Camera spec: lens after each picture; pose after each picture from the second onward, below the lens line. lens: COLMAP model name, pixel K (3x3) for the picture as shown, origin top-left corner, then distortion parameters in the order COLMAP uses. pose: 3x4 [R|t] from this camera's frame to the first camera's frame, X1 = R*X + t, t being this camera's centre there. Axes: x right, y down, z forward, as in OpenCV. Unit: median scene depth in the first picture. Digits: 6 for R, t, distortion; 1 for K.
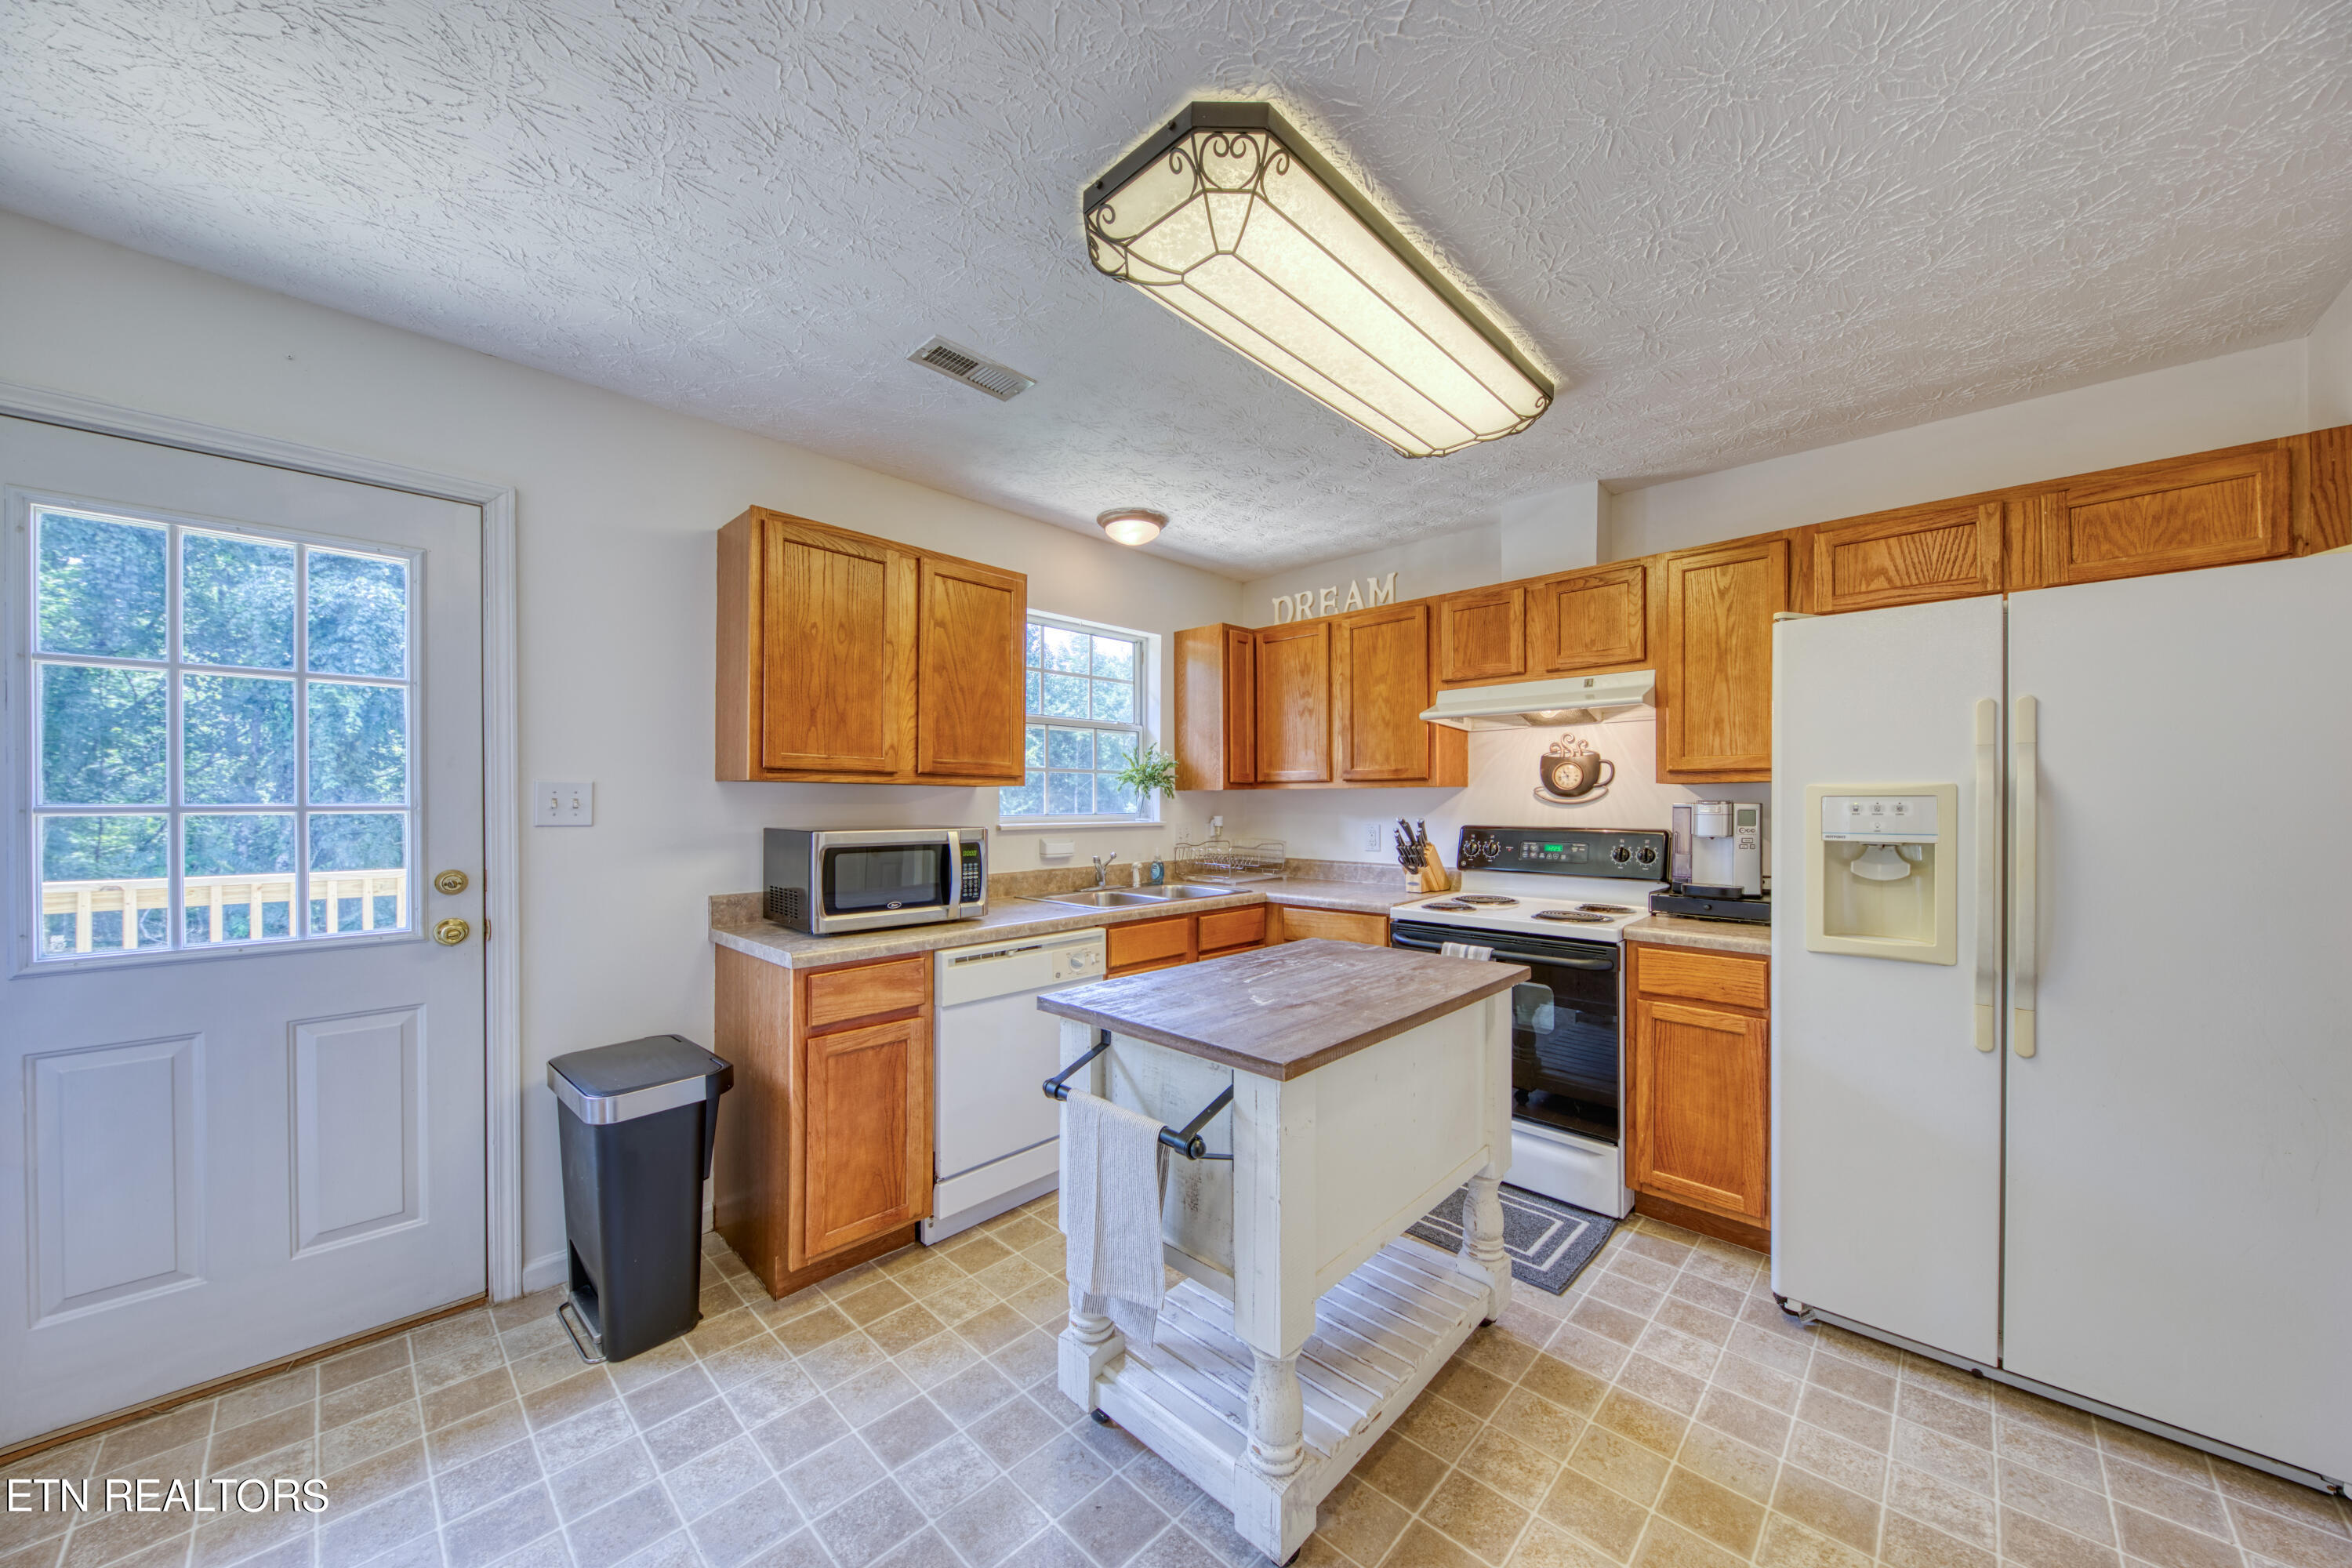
lens RADIAL K [[810.1, 0, 1148.2], [0, 810.1, 804.2], [0, 0, 1]] dist [-0.000982, -0.000149]
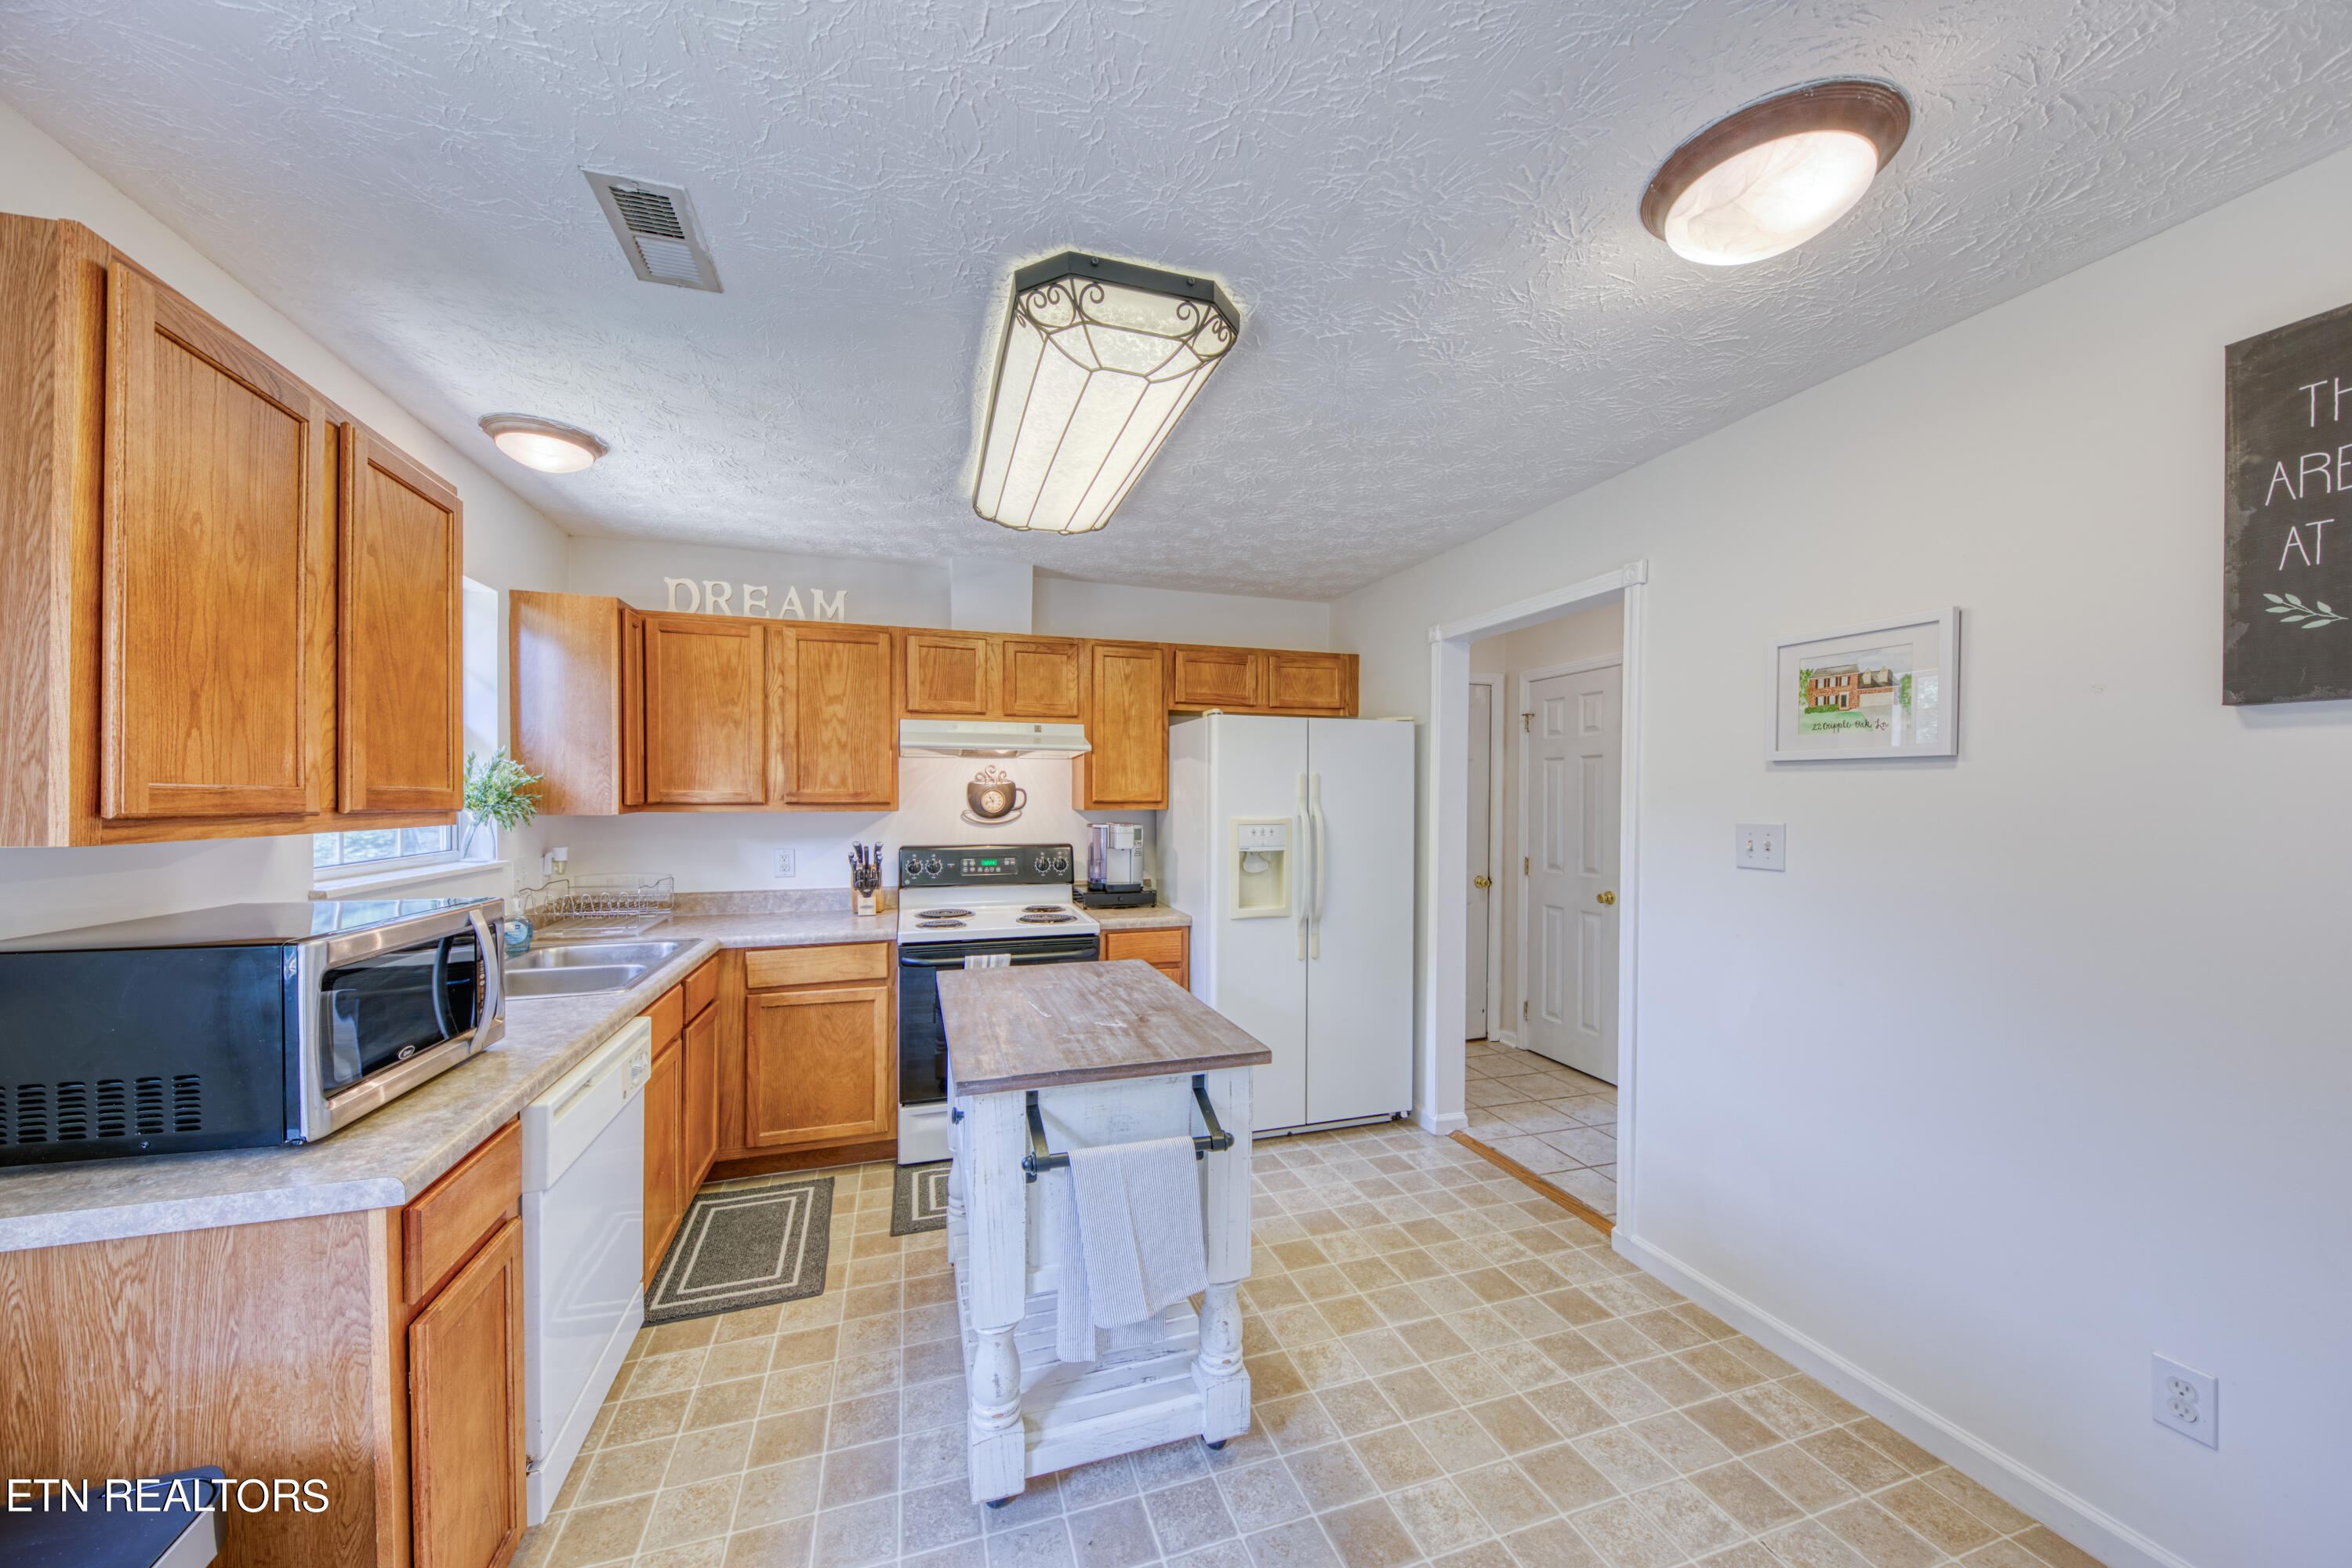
lens RADIAL K [[837.0, 0, 1185.4], [0, 837.0, 804.0], [0, 0, 1]] dist [0.000983, -0.006212]
pose [[0.457783, -0.008614, 0.889022, -0.485398], [0.002876, 0.999962, 0.008208, -0.043653], [-0.889059, -0.001200, 0.457790, 0.207594]]
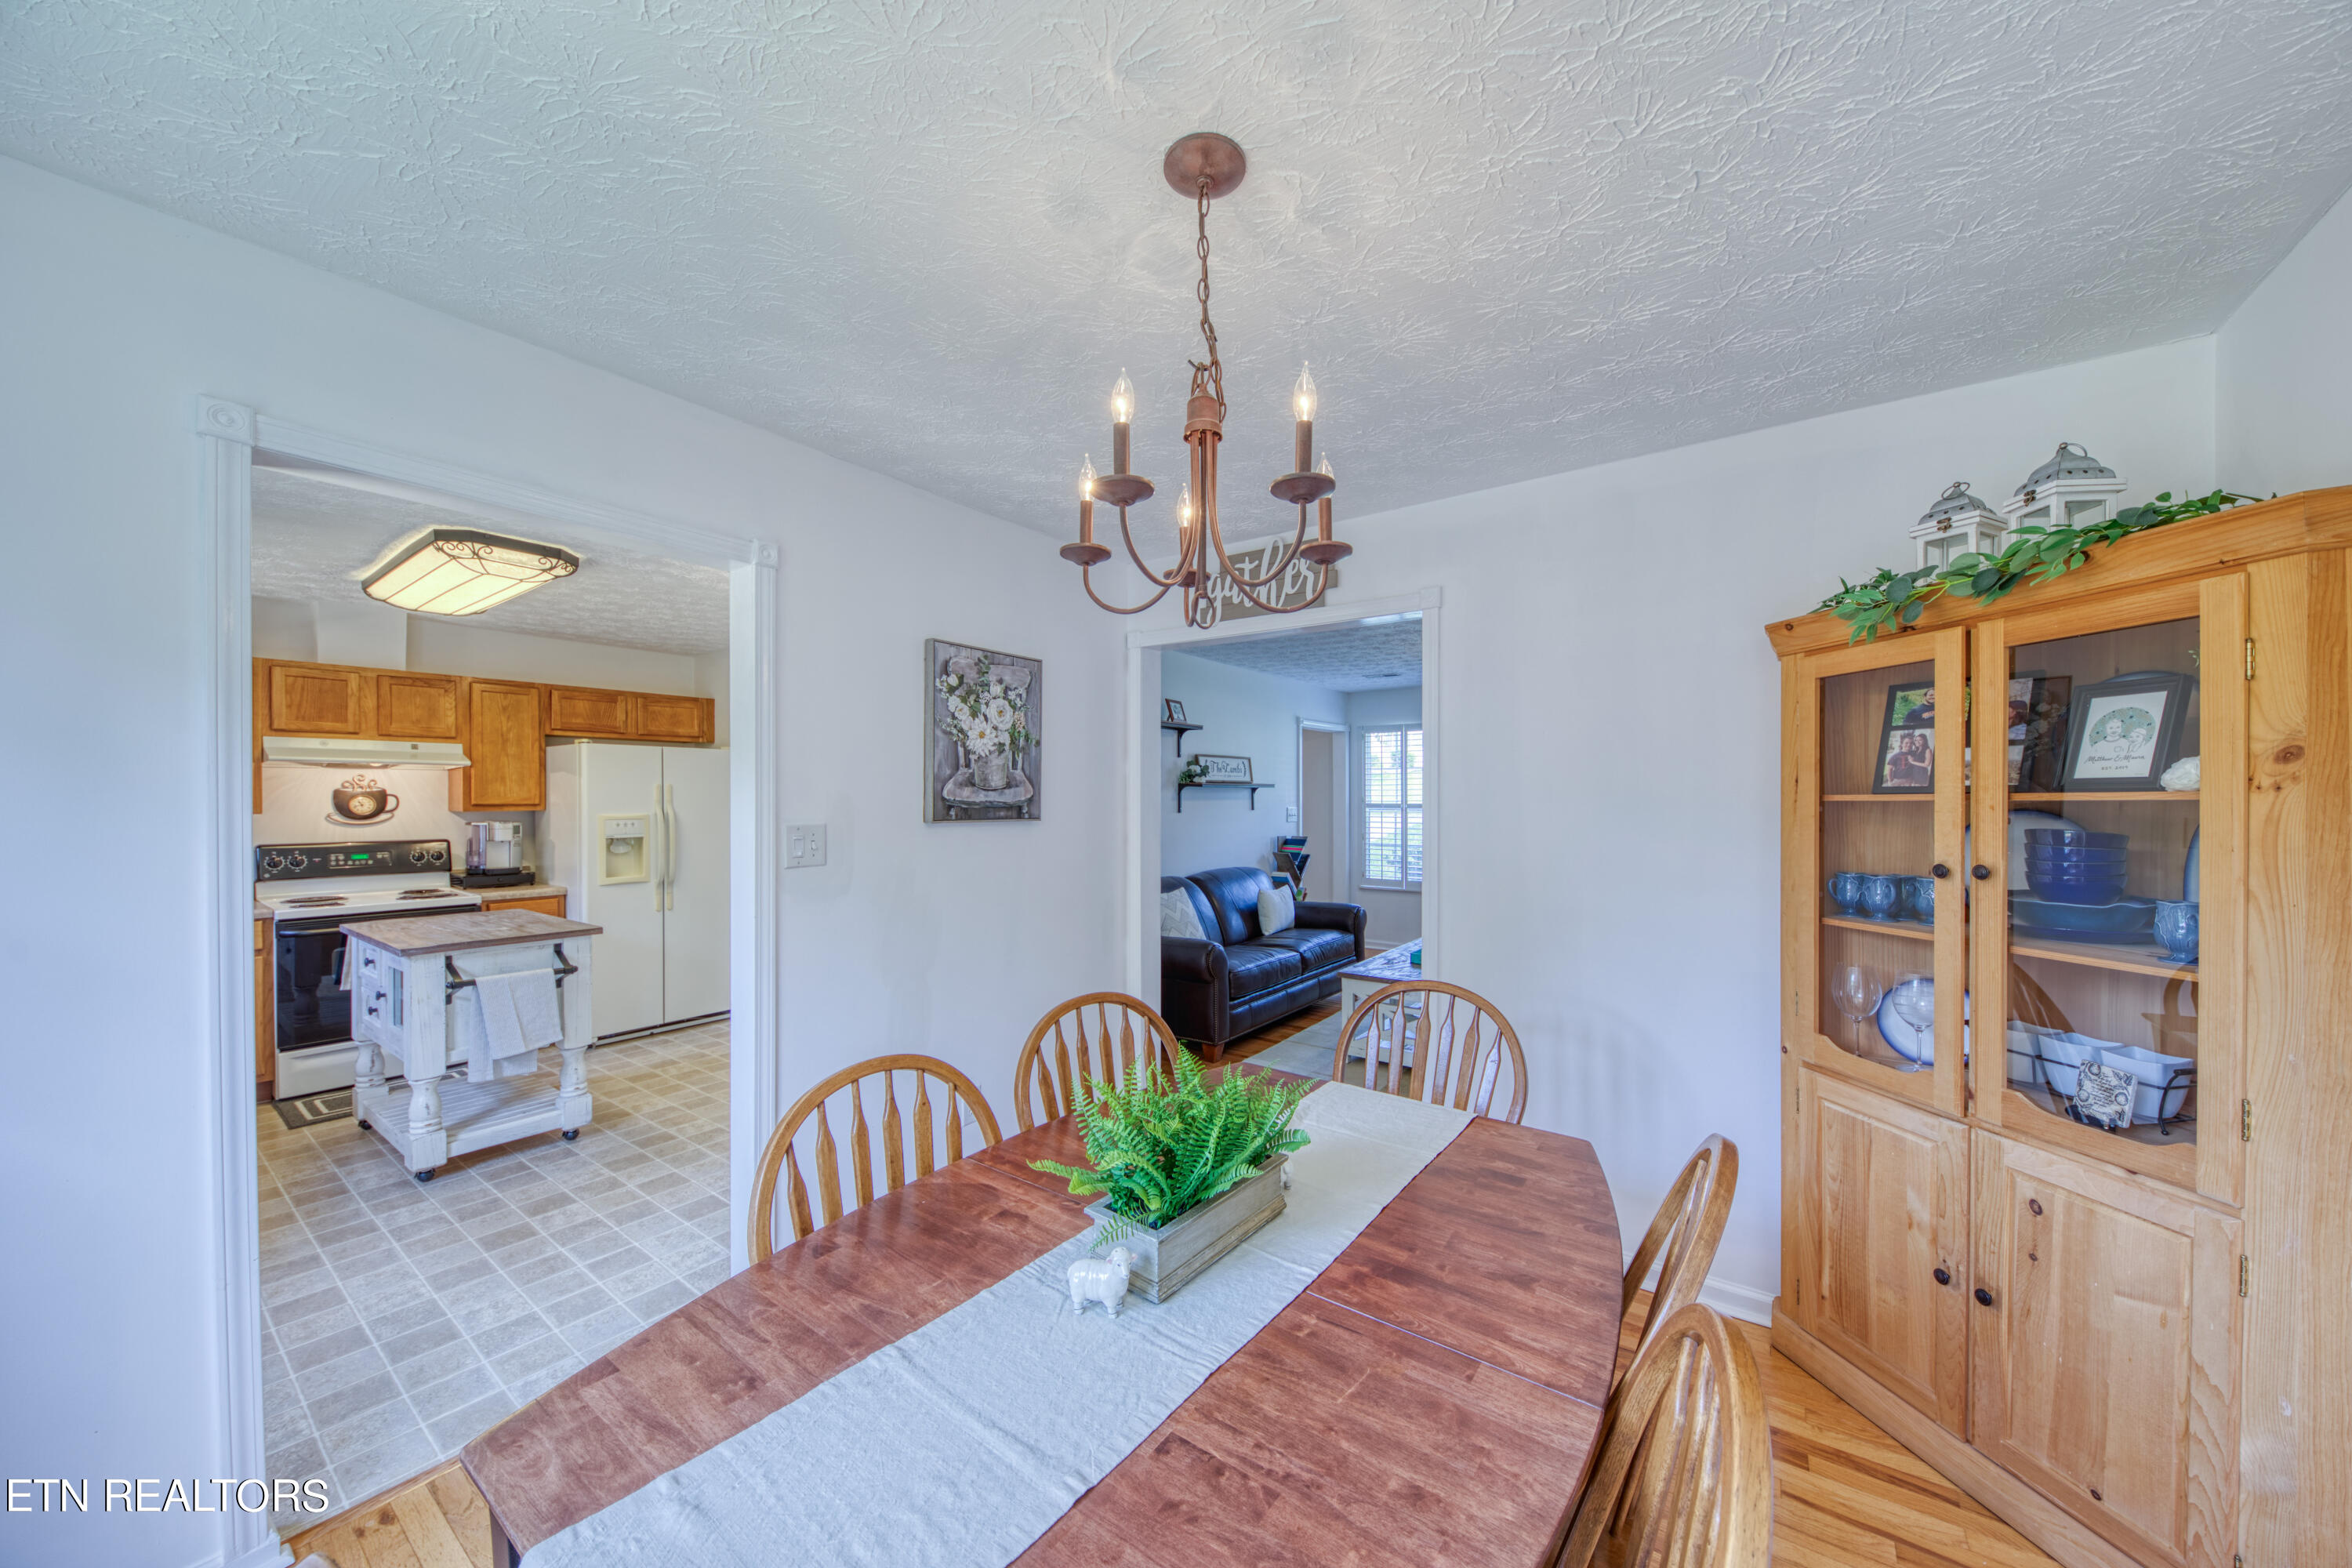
lens RADIAL K [[837.0, 0, 1185.4], [0, 837.0, 804.0], [0, 0, 1]] dist [0.000983, -0.006212]
pose [[-0.142841, -0.009493, 0.989700, -1.226822], [0.006223, 0.999926, 0.010489, -0.046967], [-0.989726, 0.007657, -0.142772, -0.228329]]
